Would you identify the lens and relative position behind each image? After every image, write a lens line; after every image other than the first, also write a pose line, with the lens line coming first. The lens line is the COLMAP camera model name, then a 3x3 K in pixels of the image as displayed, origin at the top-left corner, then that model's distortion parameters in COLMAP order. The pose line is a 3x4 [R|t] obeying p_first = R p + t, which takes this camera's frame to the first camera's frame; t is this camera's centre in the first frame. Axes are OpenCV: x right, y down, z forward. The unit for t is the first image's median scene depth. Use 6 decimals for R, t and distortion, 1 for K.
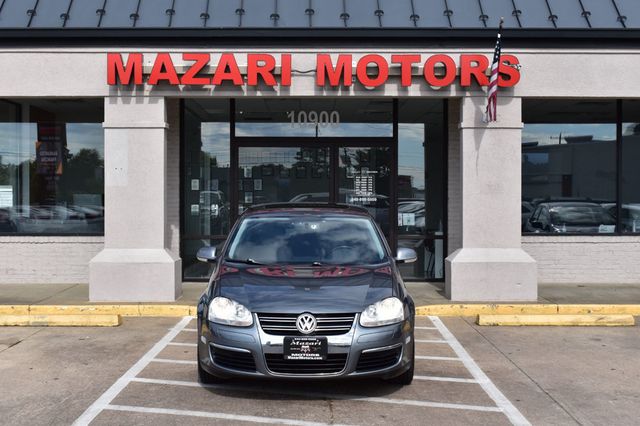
lens RADIAL K [[903.3, 0, 320.0], [0, 903.3, 213.0], [0, 0, 1]] dist [-0.014981, -0.031531]
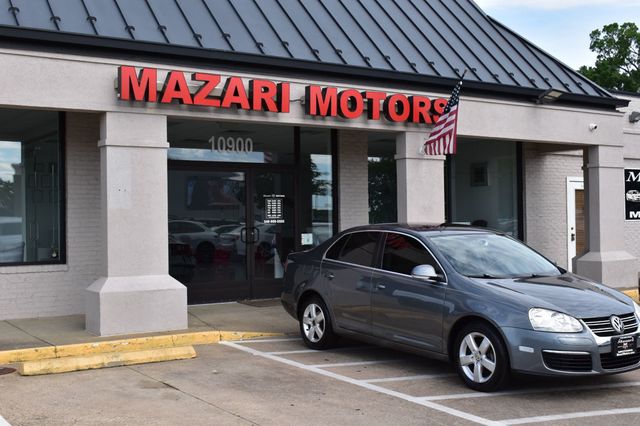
lens RADIAL K [[805.9, 0, 320.0], [0, 805.9, 213.0], [0, 0, 1]] dist [-0.030371, -0.024222]
pose [[0.832390, -0.005588, 0.554162, -0.512904], [0.021634, 0.999515, -0.022417, -0.002764], [-0.553767, 0.030648, 0.832107, 0.201988]]
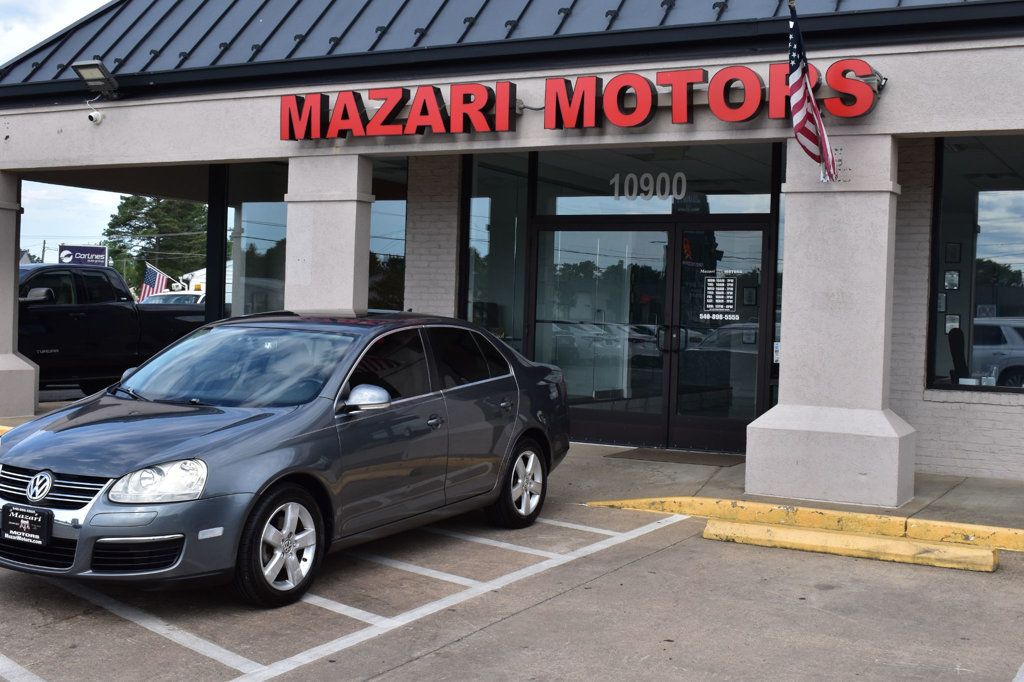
lens RADIAL K [[1289.4, 0, 512.0], [0, 1289.4, 341.0], [0, 0, 1]] dist [-0.030371, -0.024222]
pose [[0.871657, 0.038059, -0.488636, 0.411106], [-0.038704, 0.999212, 0.008786, -0.001265], [0.488585, 0.011254, 0.872444, 0.209117]]
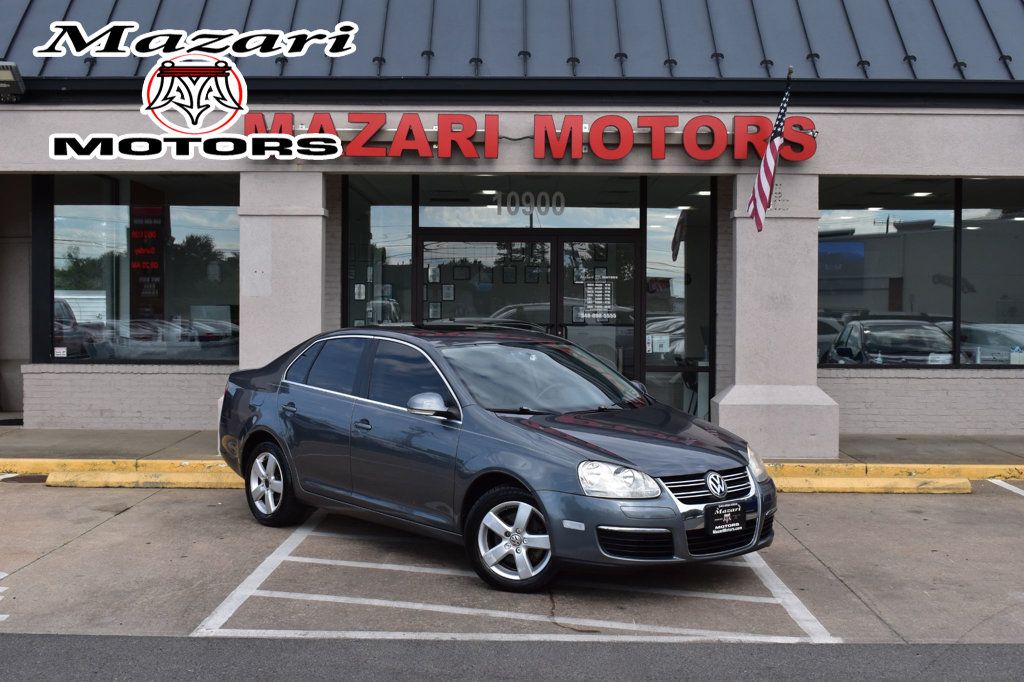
lens RADIAL K [[1330.0, 0, 512.0], [0, 1330.0, 341.0], [0, 0, 1]] dist [-0.029654, -0.021662]
pose [[0.999838, 0.005895, -0.016994, -0.002011], [-0.005762, 0.999952, 0.007866, -0.003255], [0.017039, -0.007767, 0.999825, -0.061363]]
